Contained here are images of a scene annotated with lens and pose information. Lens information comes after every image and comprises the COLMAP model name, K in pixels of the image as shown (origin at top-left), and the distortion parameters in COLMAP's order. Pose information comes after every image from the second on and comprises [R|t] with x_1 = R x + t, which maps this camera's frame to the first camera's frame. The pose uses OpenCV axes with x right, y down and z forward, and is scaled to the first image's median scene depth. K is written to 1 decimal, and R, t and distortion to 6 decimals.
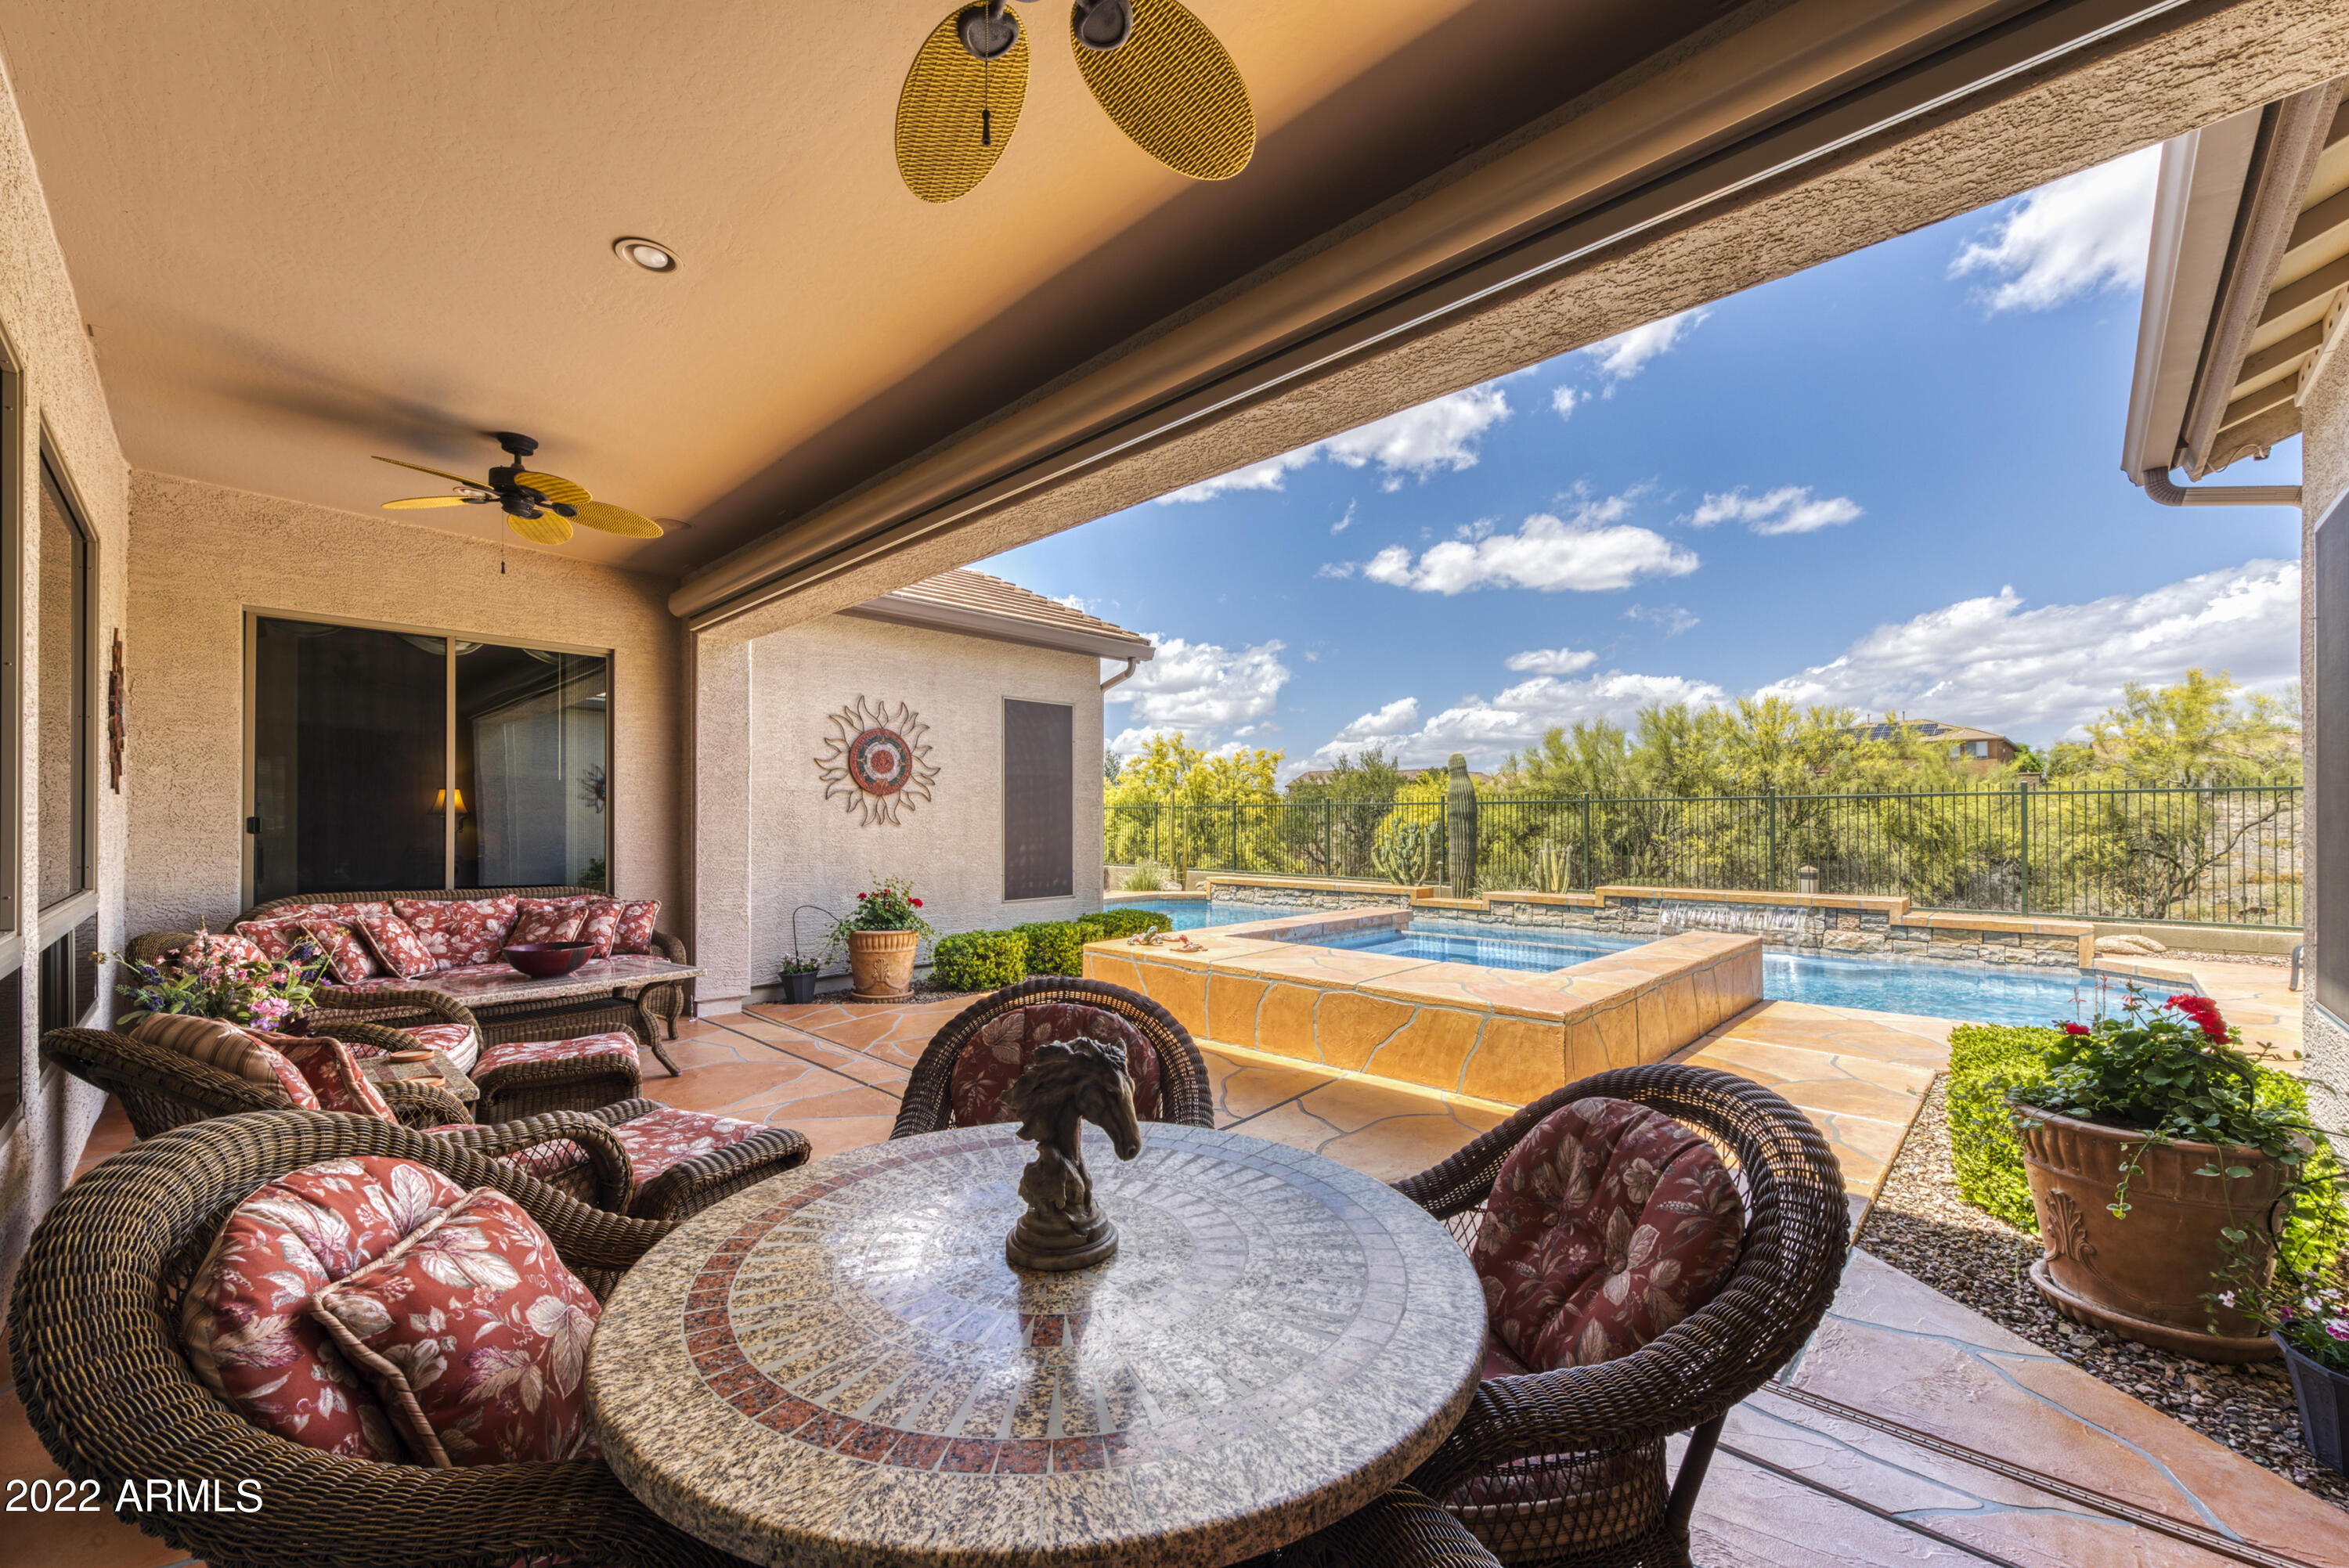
lens RADIAL K [[924.3, 0, 1152.7], [0, 924.3, 825.8], [0, 0, 1]] dist [-0.000817, -0.000234]
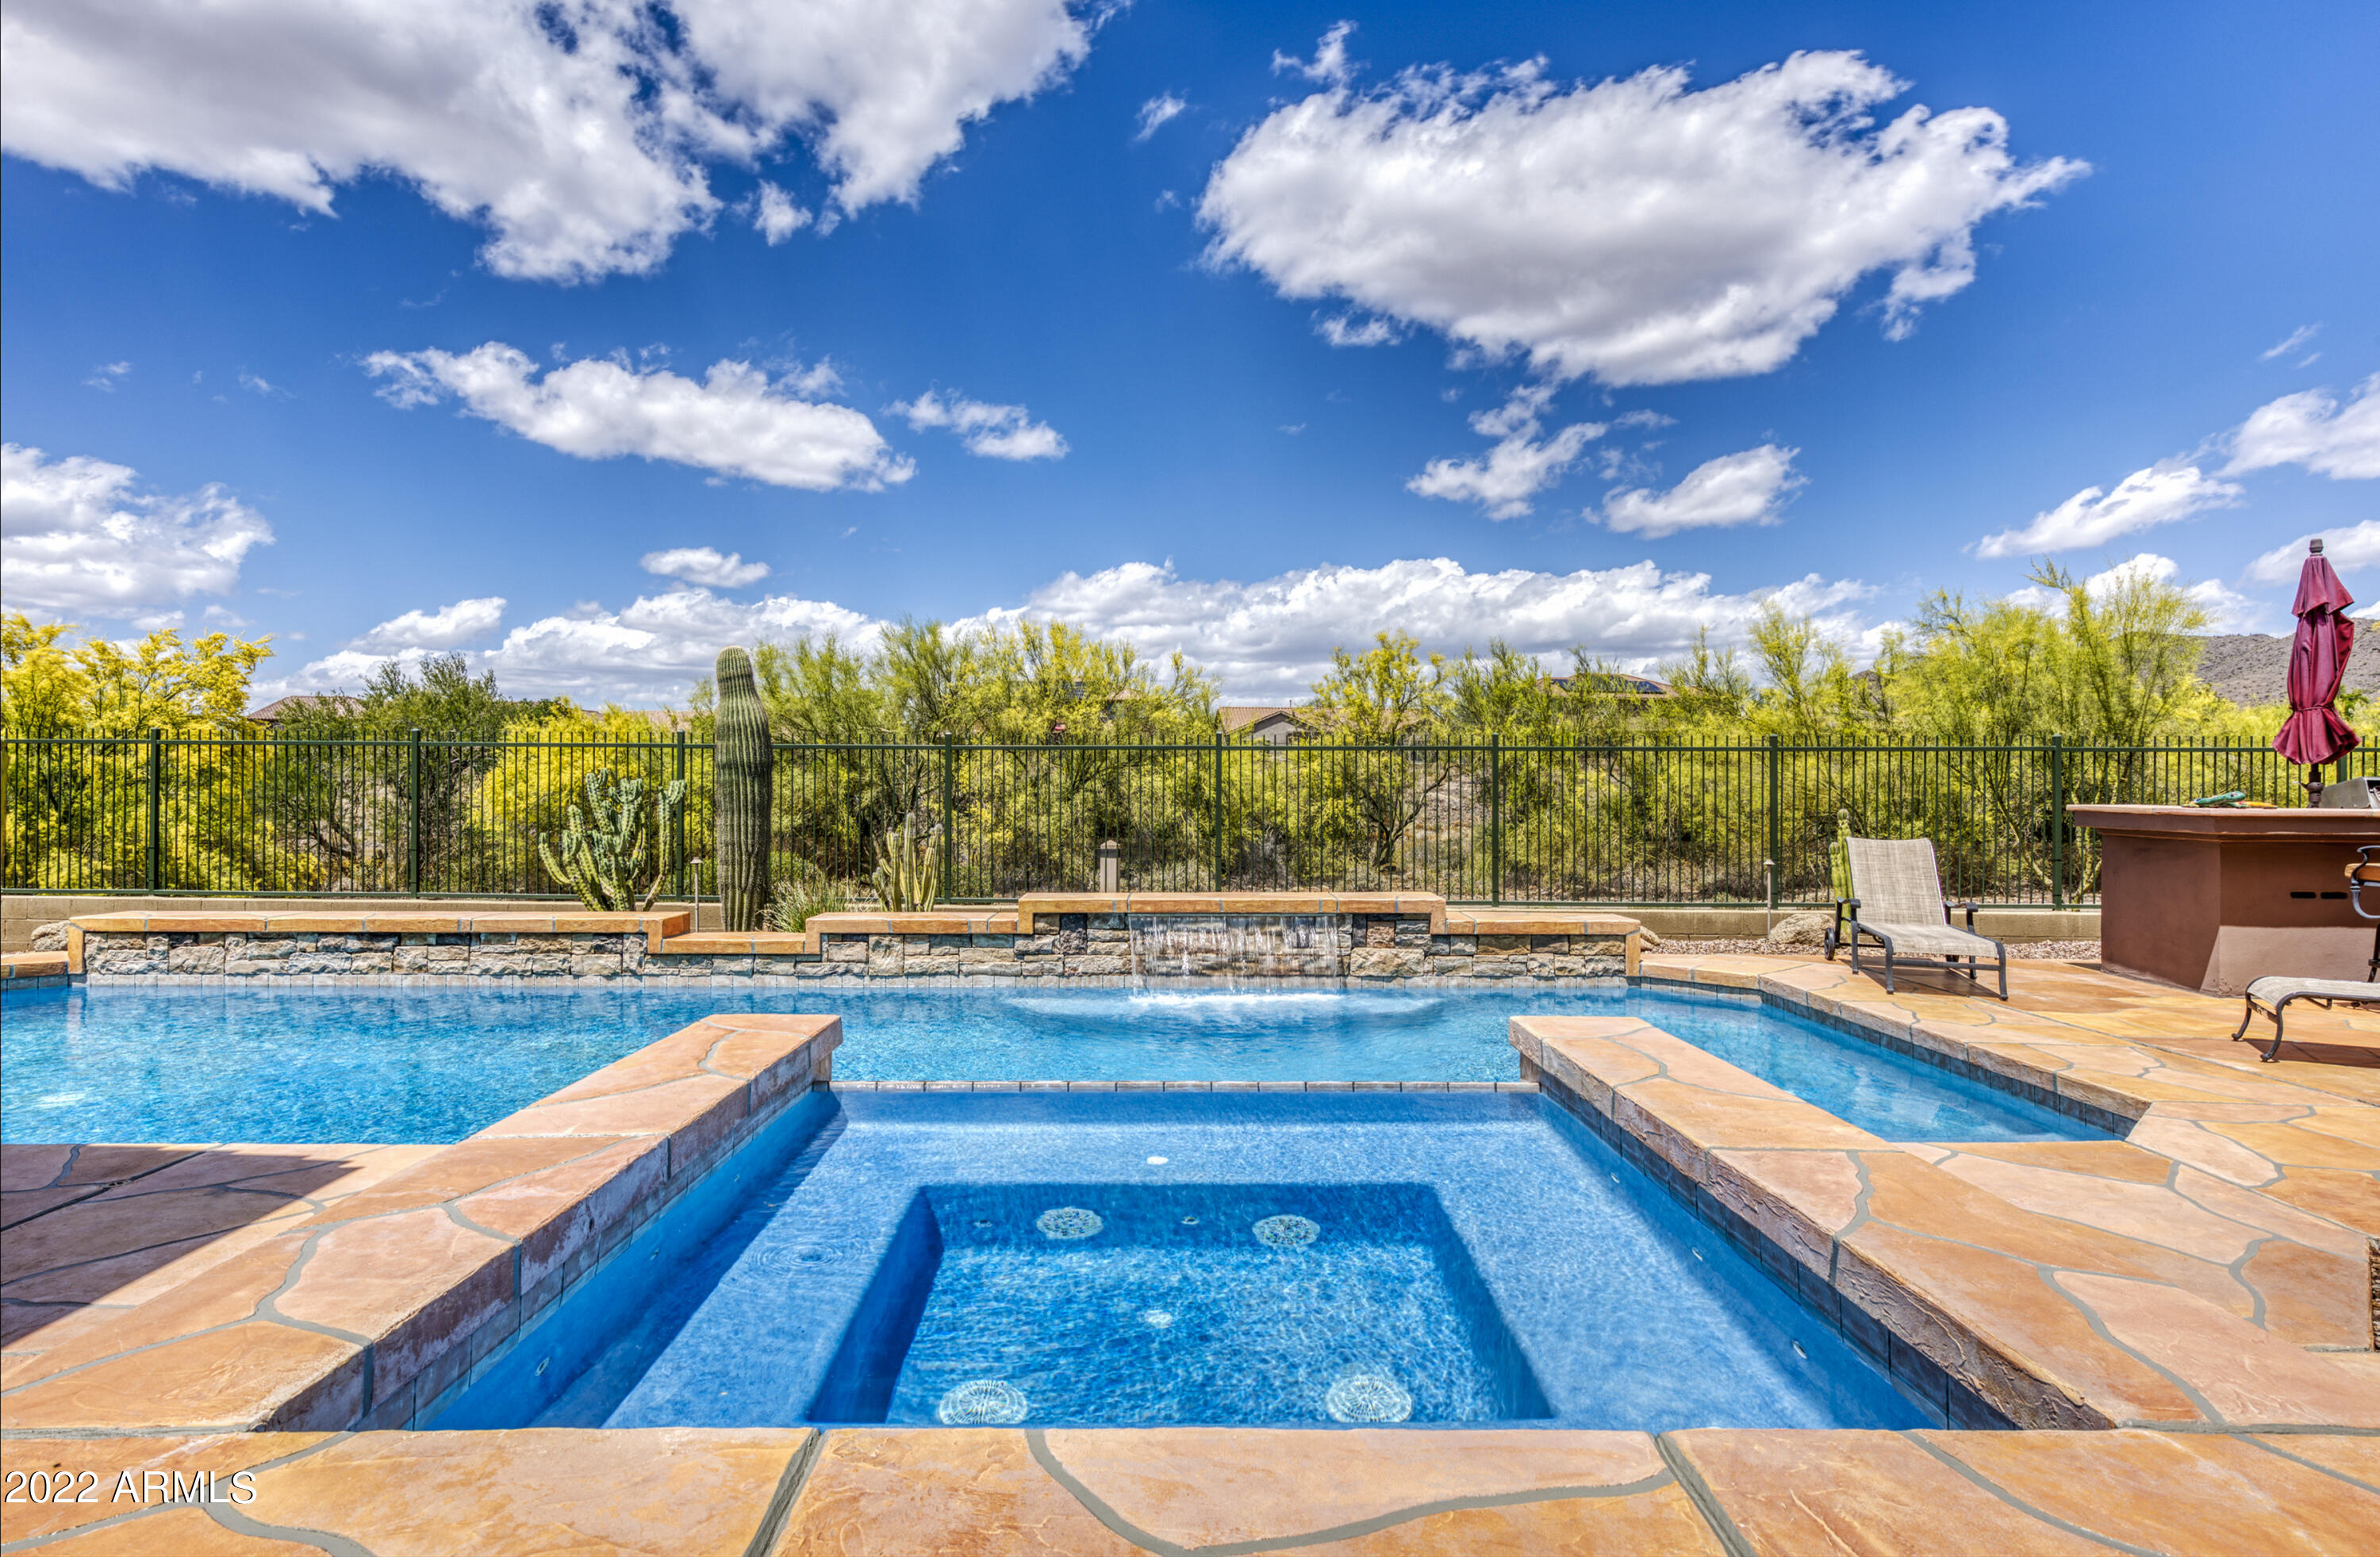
lens RADIAL K [[1201.2, 0, 1190.0], [0, 1201.2, 778.5], [0, 0, 1]] dist [0.003297, -0.001029]
pose [[0.687310, 0.007837, 0.726322, 0.016403], [-0.002101, 0.999959, -0.008801, -0.000569], [-0.726361, 0.004523, 0.687298, 0.355047]]
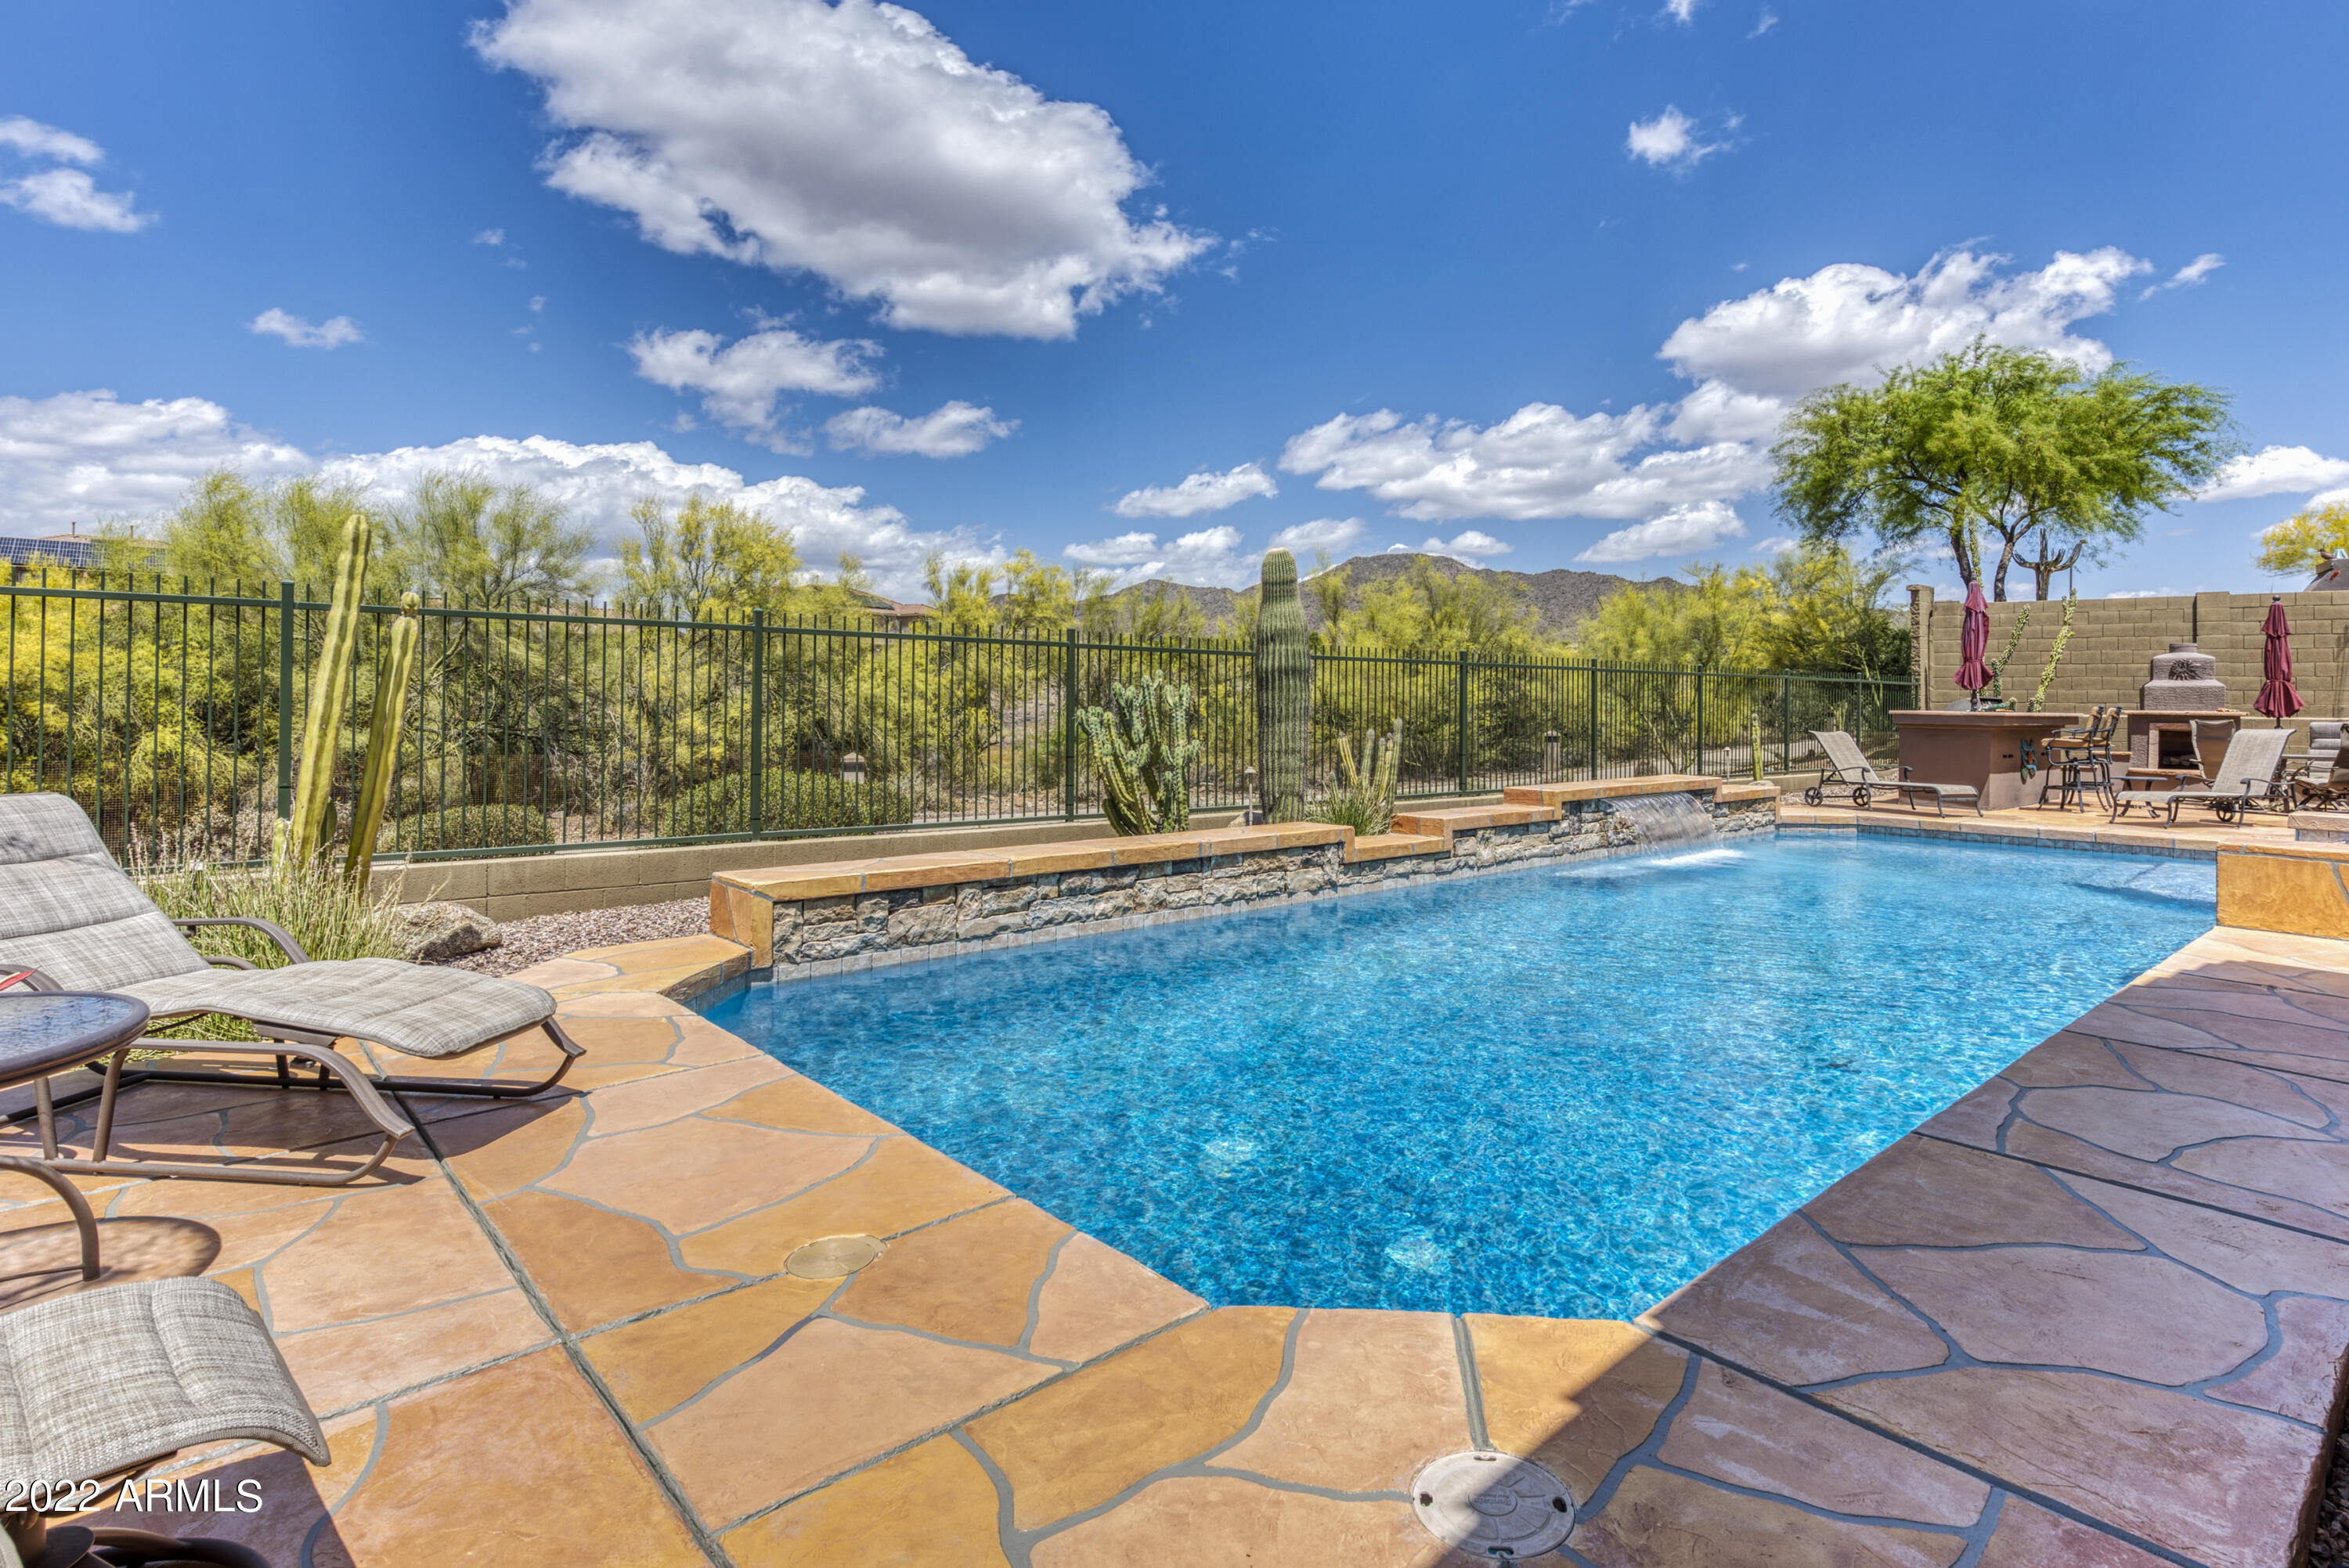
lens RADIAL K [[1169.5, 0, 1186.1], [0, 1169.5, 706.8], [0, 0, 1]] dist [0.001692, -0.001001]
pose [[0.049144, -0.005263, 0.998778, -0.313917], [-0.010243, 0.999931, 0.005773, 0.003303], [-0.998739, -0.010514, 0.049087, 1.030641]]
